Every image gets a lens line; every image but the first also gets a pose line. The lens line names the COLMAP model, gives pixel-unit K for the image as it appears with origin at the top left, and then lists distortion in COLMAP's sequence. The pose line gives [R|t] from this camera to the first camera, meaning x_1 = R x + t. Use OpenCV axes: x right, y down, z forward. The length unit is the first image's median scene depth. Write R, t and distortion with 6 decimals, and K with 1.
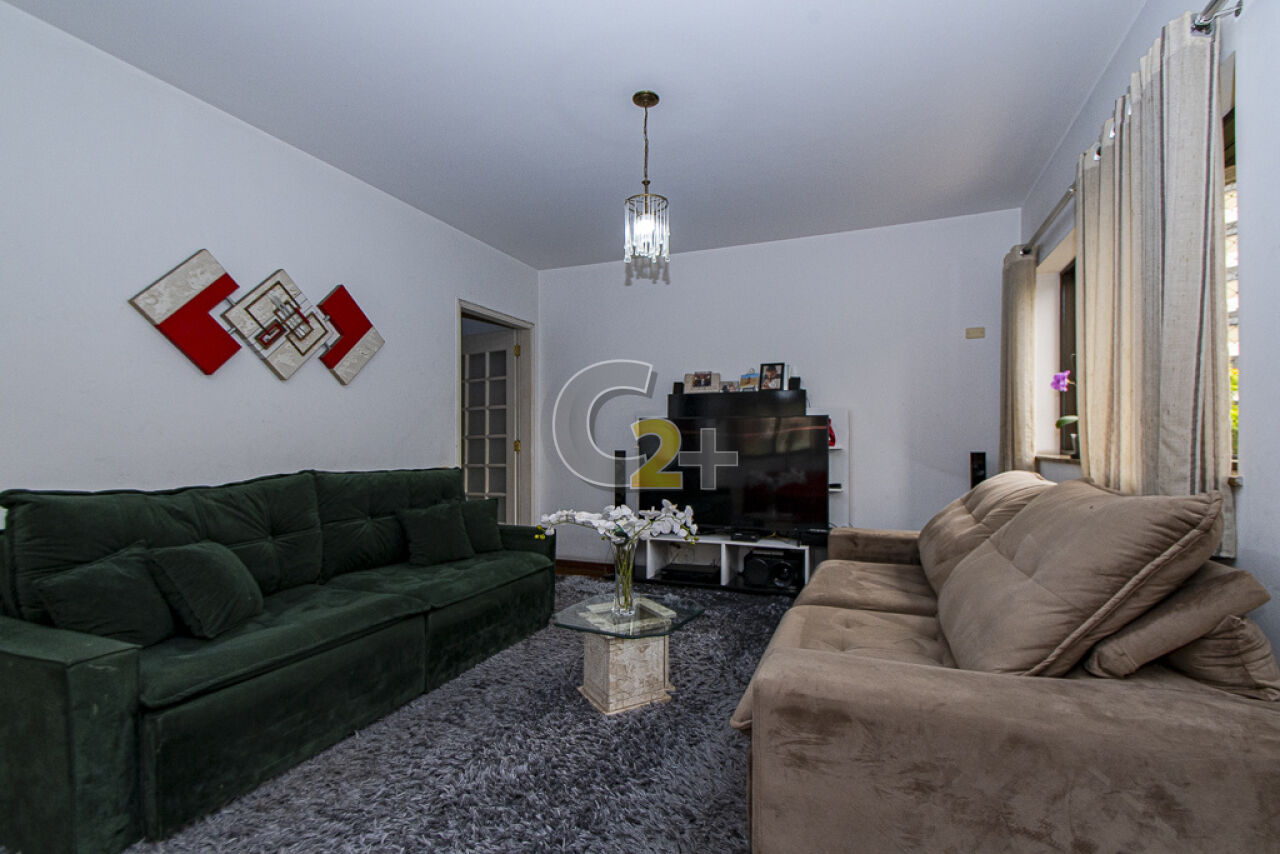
lens RADIAL K [[563.5, 0, 678.3], [0, 563.5, 437.3], [0, 0, 1]] dist [0.012576, -0.000781]
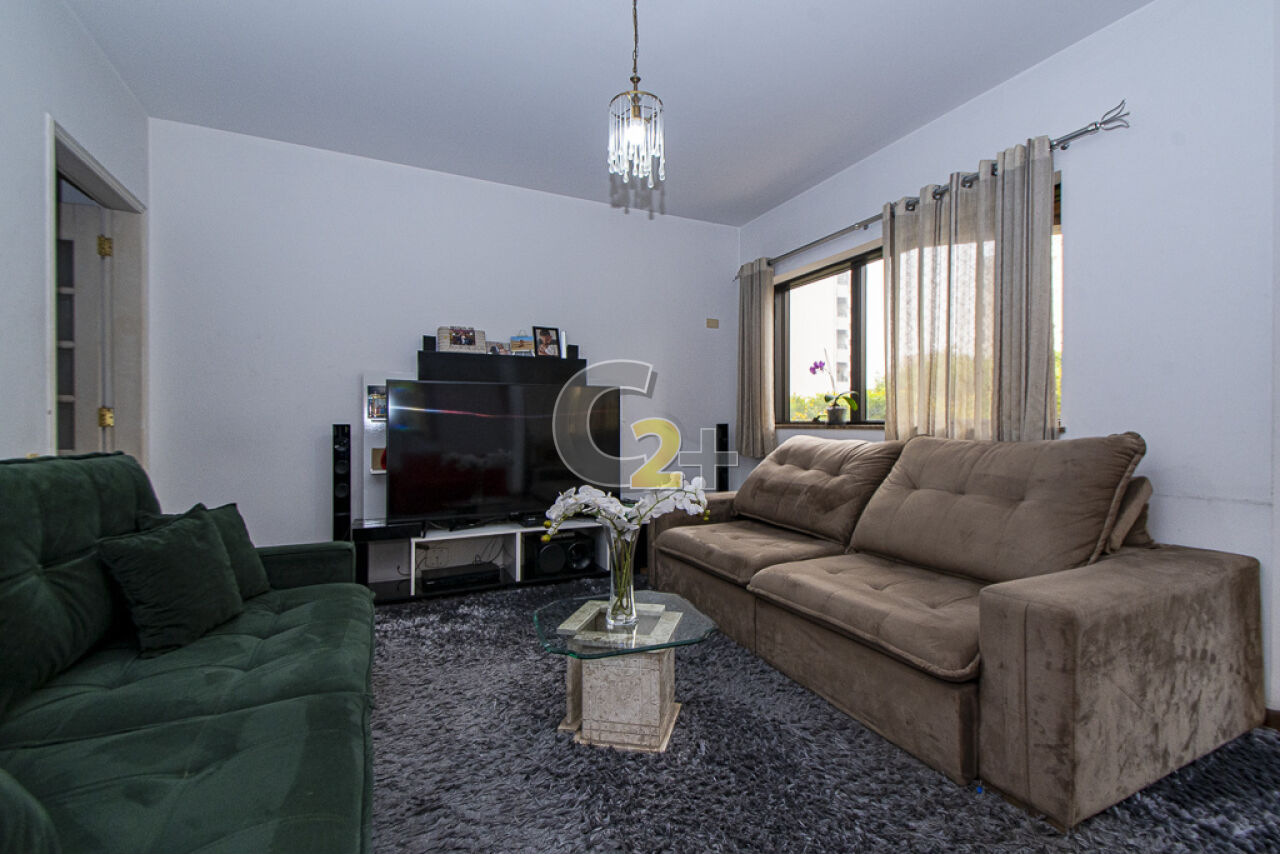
lens RADIAL K [[563.5, 0, 646.9], [0, 563.5, 429.1], [0, 0, 1]] dist [0.012576, -0.000781]
pose [[0.689125, -0.003880, 0.724632, -0.377942], [-0.004121, 0.999949, 0.009273, 0.022997], [-0.724630, -0.009376, 0.689074, 0.260548]]
